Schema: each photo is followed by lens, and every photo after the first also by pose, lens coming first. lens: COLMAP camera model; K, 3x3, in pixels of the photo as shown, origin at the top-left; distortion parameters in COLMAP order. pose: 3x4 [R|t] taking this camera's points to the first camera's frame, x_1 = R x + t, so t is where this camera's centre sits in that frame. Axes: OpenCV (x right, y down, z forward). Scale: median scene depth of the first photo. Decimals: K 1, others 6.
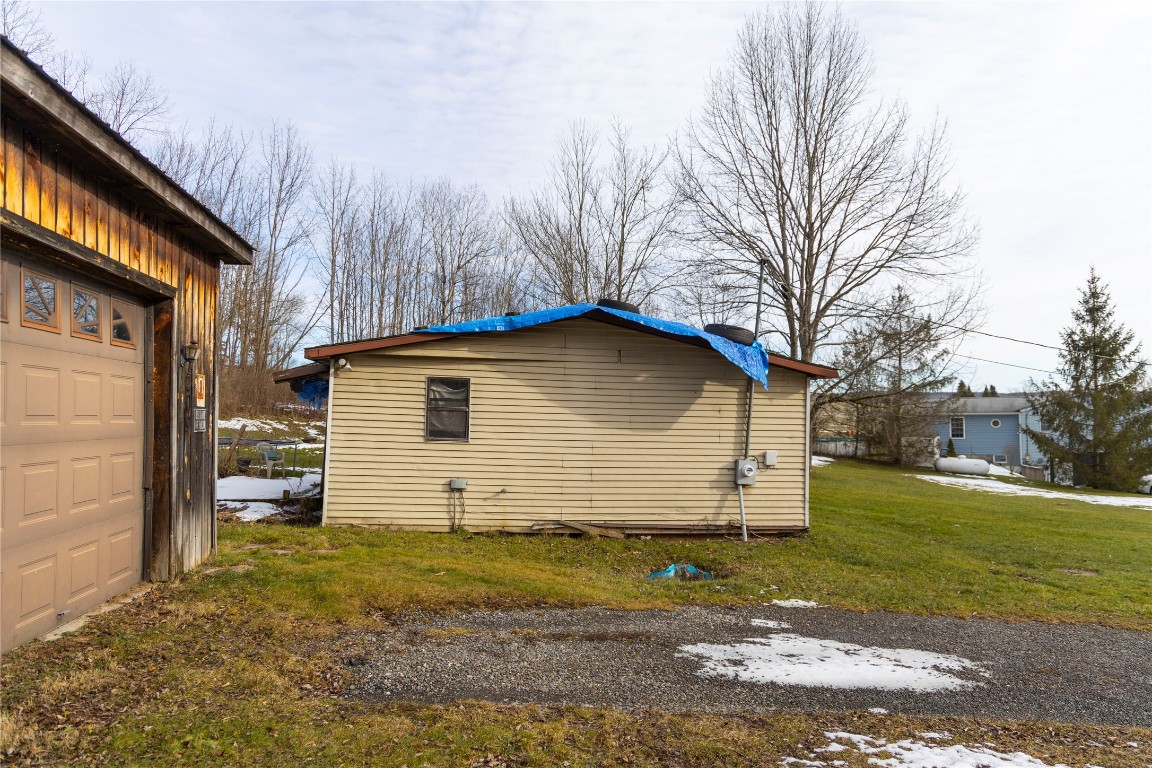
lens RADIAL K [[766.5, 0, 582.9], [0, 766.5, 393.3], [0, 0, 1]] dist [0.006046, -0.002711]
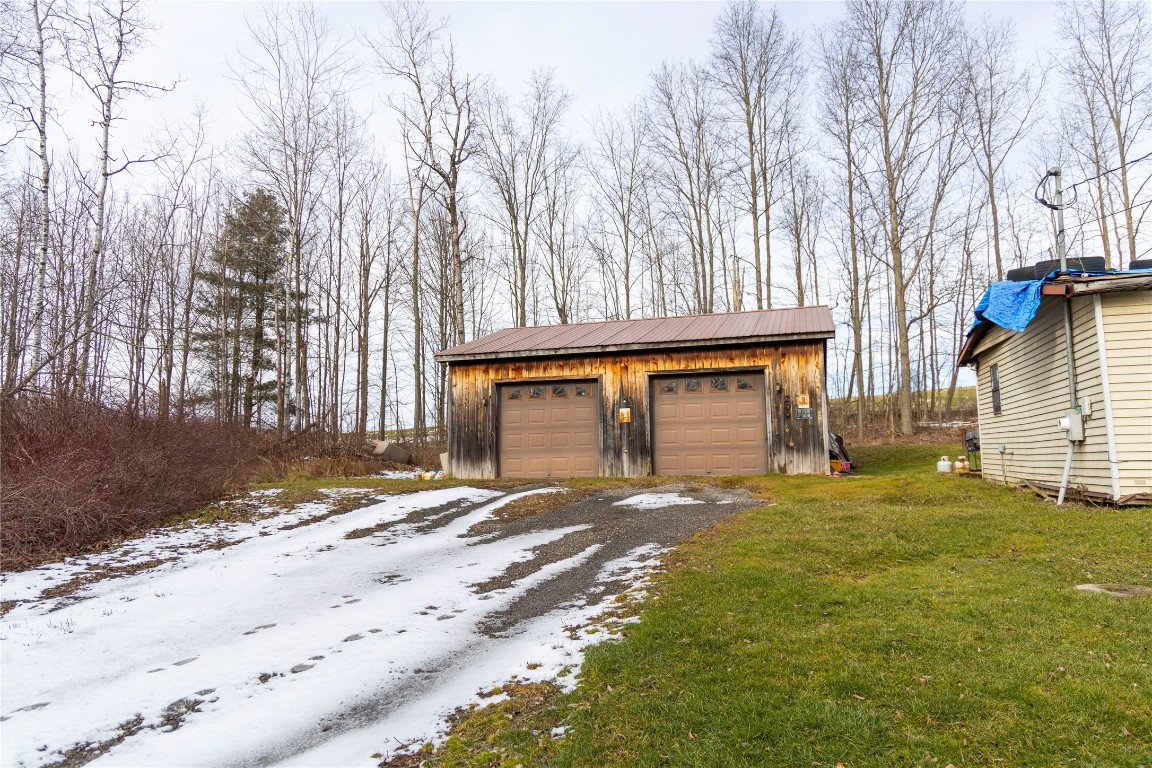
lens RADIAL K [[766.5, 0, 574.9], [0, 766.5, 385.7], [0, 0, 1]] dist [0.006046, -0.002711]
pose [[-0.444445, -0.105452, -0.889578, 1.255111], [0.038259, 0.989906, -0.136460, 0.160075], [0.894989, -0.094684, -0.435924, 0.922636]]
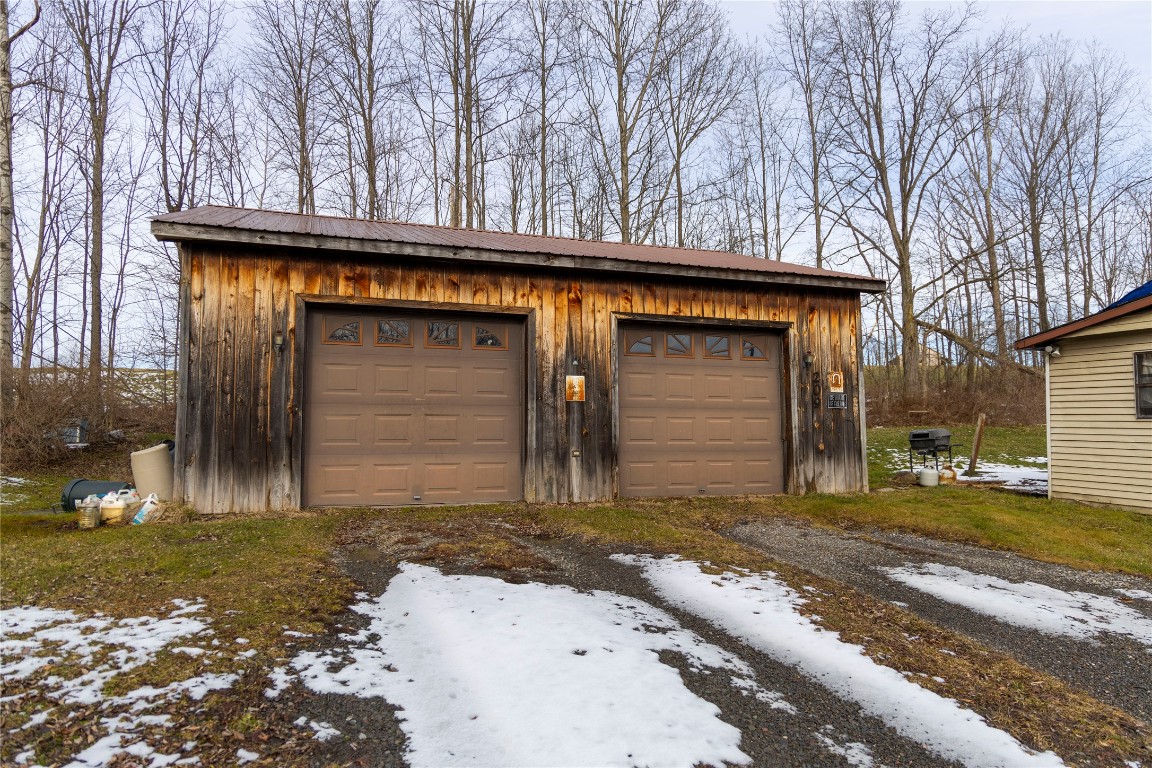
lens RADIAL K [[766.5, 0, 579.0], [0, 766.5, 385.6], [0, 0, 1]] dist [0.006046, -0.002711]
pose [[0.171935, -0.077956, -0.982019, 0.617013], [0.035042, 0.996717, -0.072987, 0.064963], [0.984485, -0.021862, 0.174102, 0.140691]]
